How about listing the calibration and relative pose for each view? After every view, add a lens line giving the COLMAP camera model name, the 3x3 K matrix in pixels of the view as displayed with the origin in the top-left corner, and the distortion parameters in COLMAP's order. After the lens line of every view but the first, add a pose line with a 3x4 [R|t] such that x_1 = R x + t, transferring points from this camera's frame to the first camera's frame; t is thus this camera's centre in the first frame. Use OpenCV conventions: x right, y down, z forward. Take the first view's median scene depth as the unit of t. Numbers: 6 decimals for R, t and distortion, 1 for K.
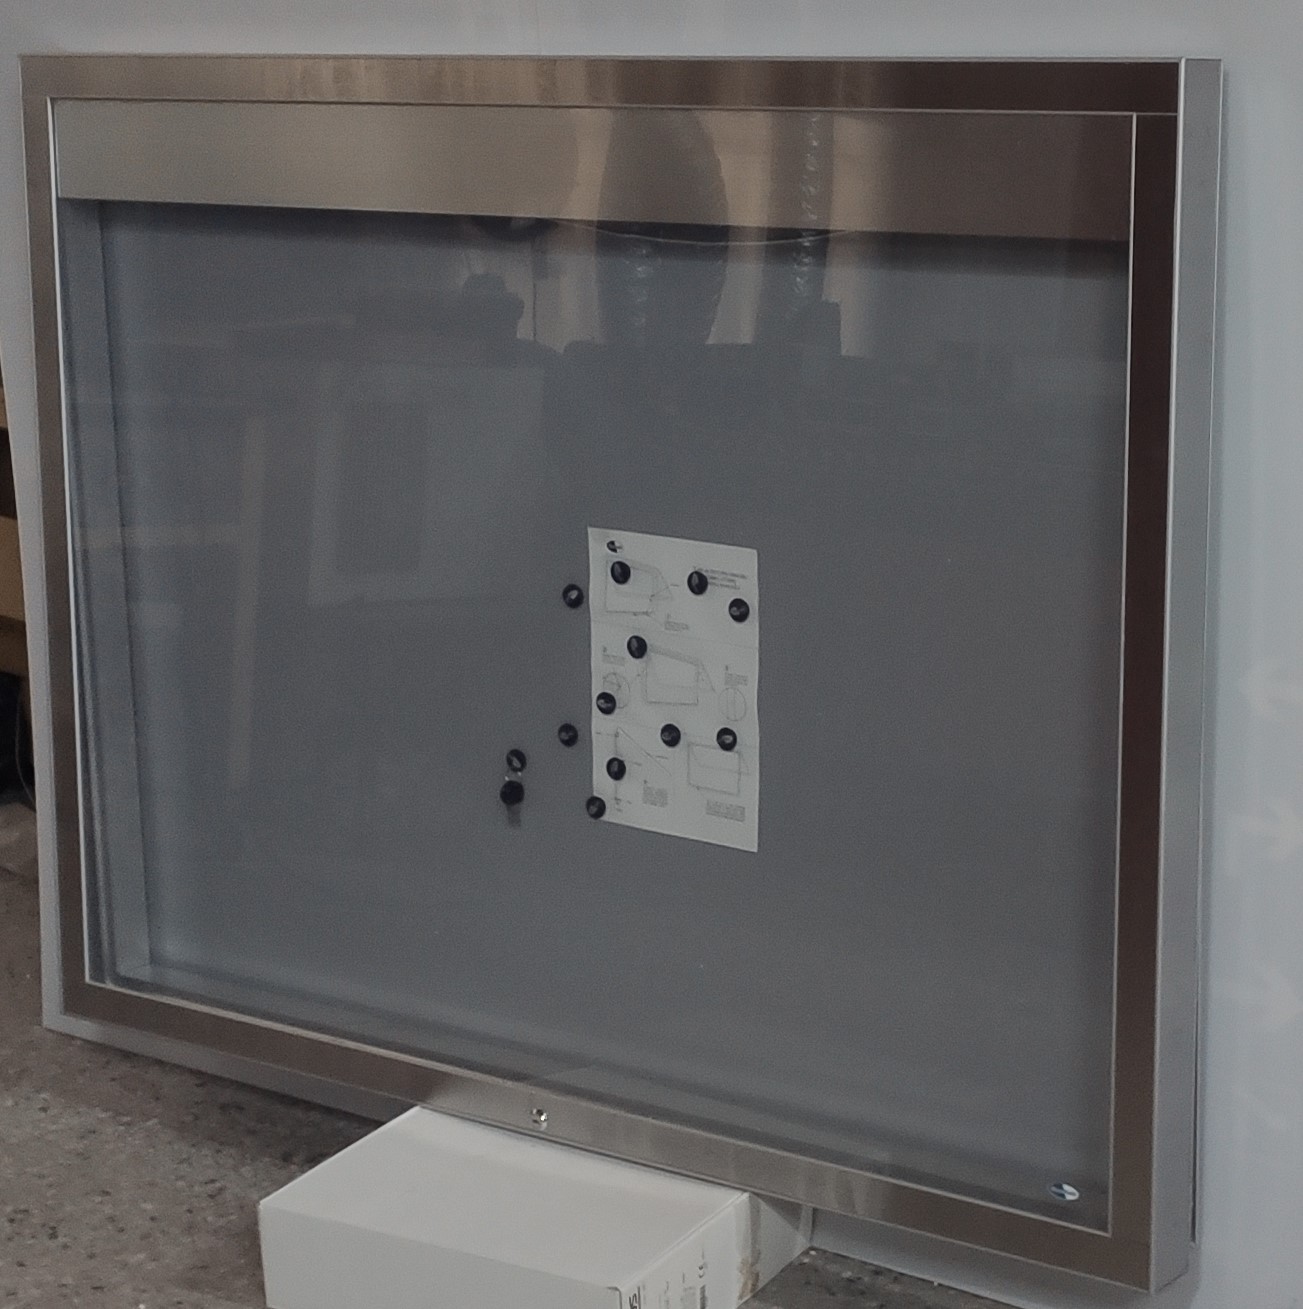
lens RADIAL K [[3243.5, 0, 651.5], [0, 3243.5, 654.5], [0, 0, 1]] dist [0.106888, -0.592421]
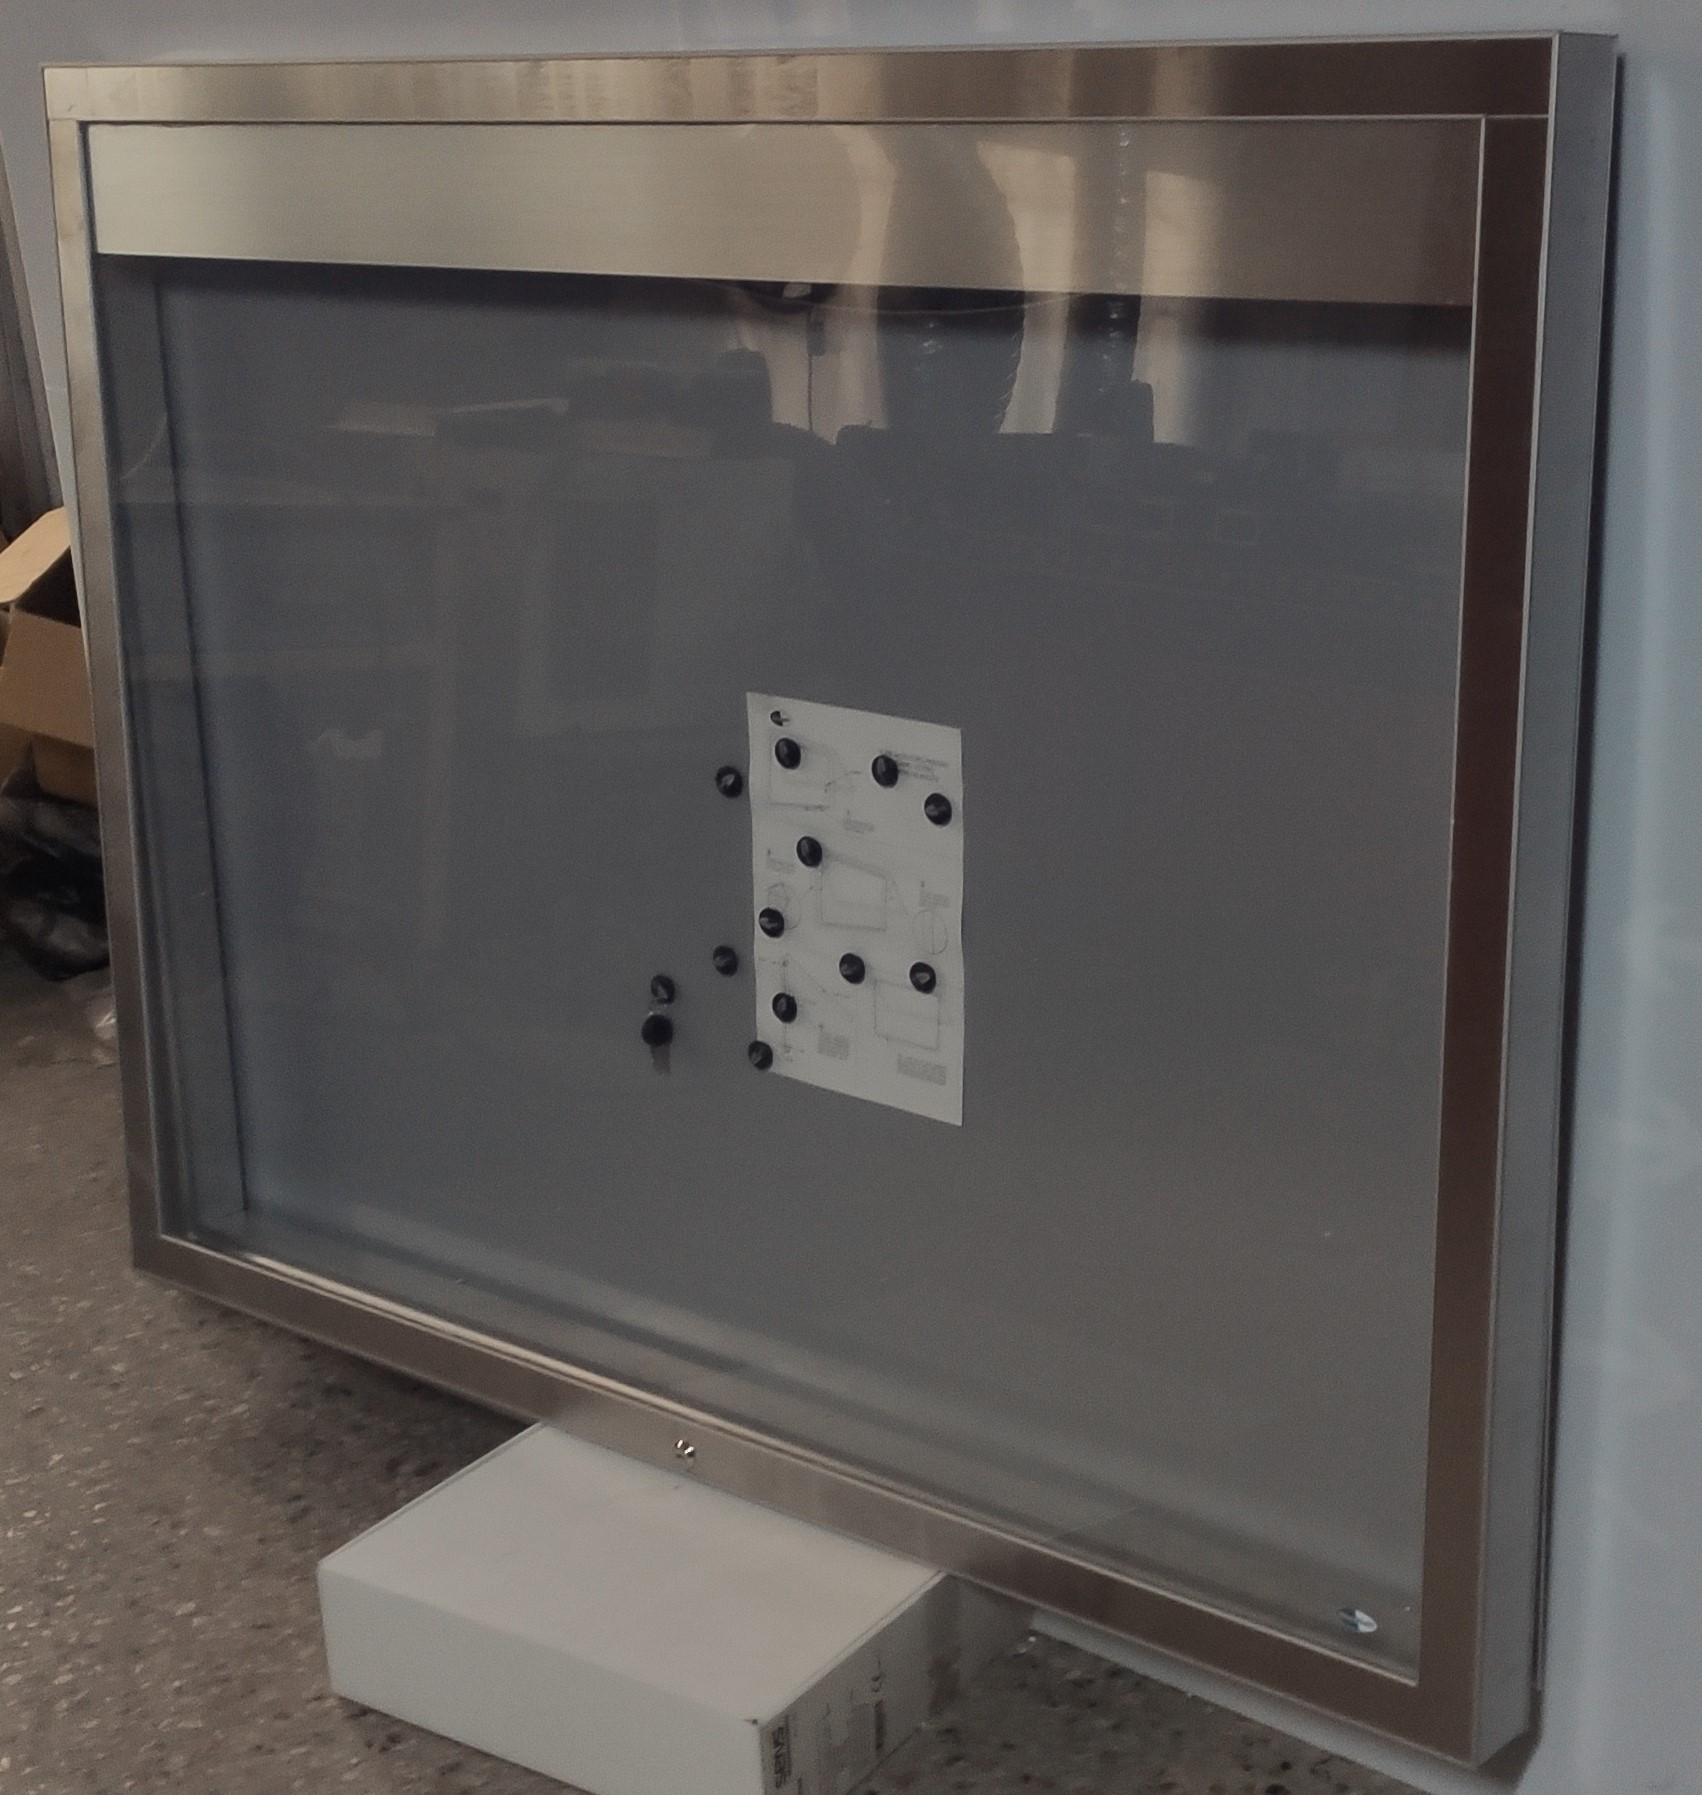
lens RADIAL K [[3113.8, 0, 853.9], [0, 3113.8, 933.6], [0, 0, 1]] dist [0.050899, 0.310284]
pose [[0.998627, 0.010386, -0.051350, 0.043150], [-0.006813, 0.997575, 0.069269, -0.033368], [0.051945, -0.068824, 0.996276, 0.269448]]
